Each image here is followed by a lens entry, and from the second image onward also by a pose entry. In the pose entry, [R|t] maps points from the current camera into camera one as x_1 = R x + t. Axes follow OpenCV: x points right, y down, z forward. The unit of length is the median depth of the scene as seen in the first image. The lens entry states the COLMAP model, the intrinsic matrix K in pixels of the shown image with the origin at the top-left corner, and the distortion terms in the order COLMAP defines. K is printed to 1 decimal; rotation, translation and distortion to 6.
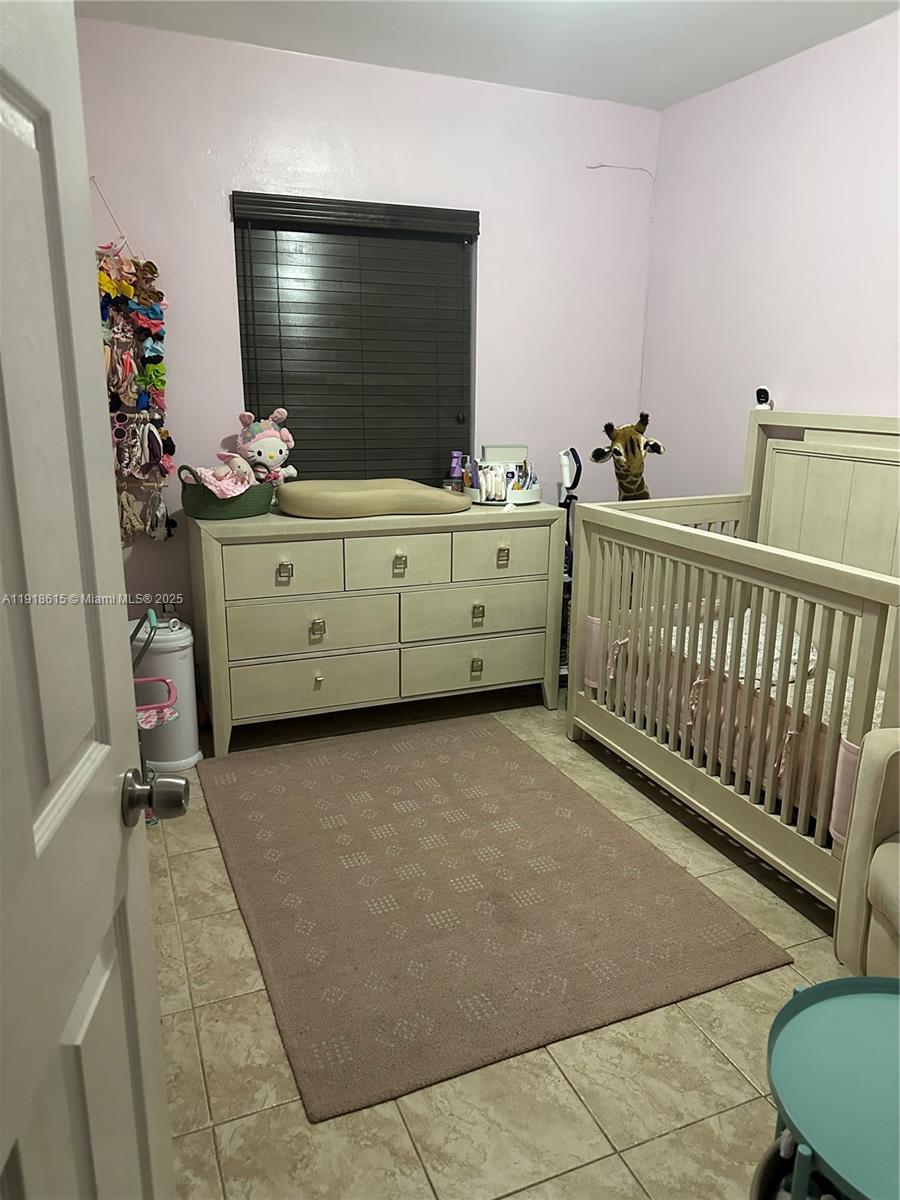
lens RADIAL K [[847.9, 0, 449.0], [0, 847.9, 601.8], [0, 0, 1]] dist [0.064796, -0.066519]
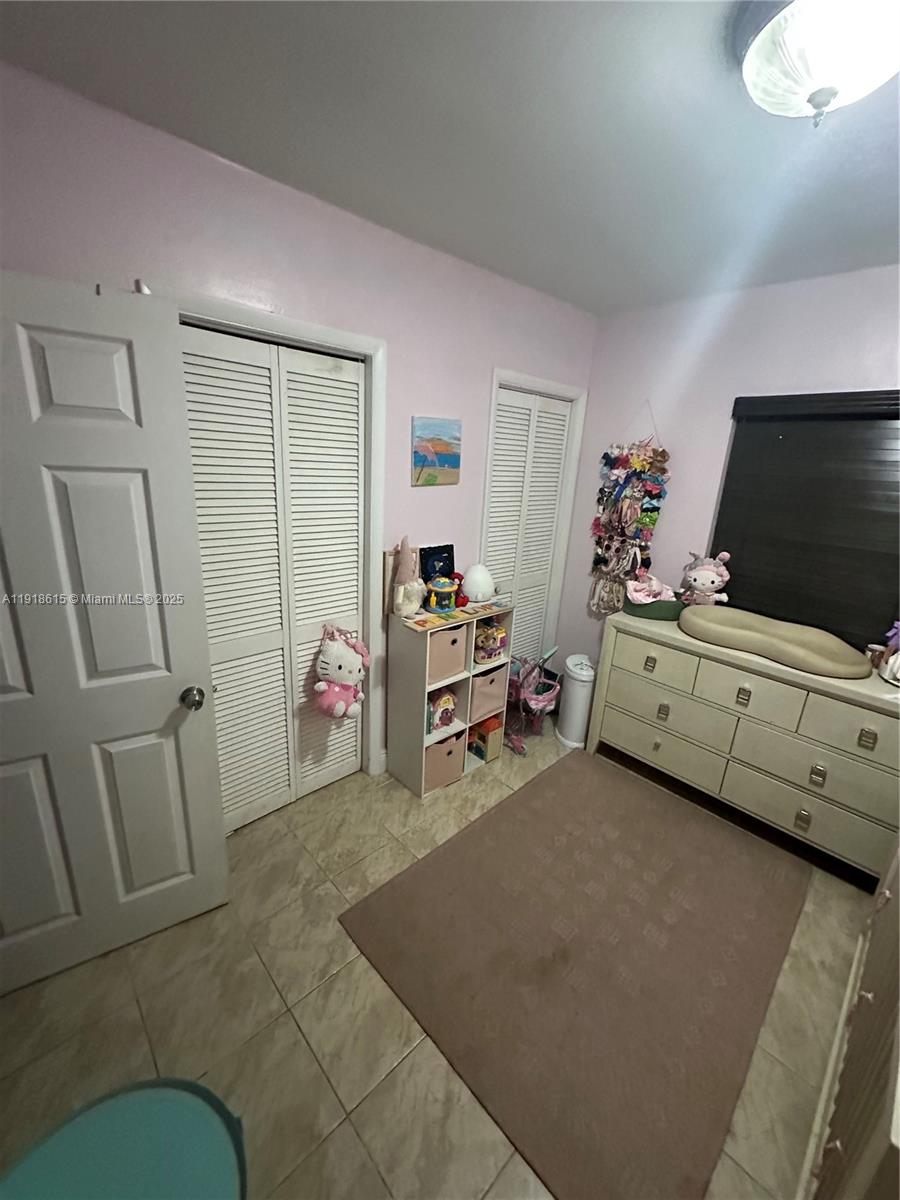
lens RADIAL K [[479.5, 0, 447.8], [0, 479.5, 595.1], [0, 0, 1]] dist [0.000178, -0.000343]
pose [[0.353724, 0.265257, -0.896950, 0.369895], [-0.281153, 0.944751, 0.168517, -0.177920], [0.892095, 0.192571, 0.408759, 0.330106]]
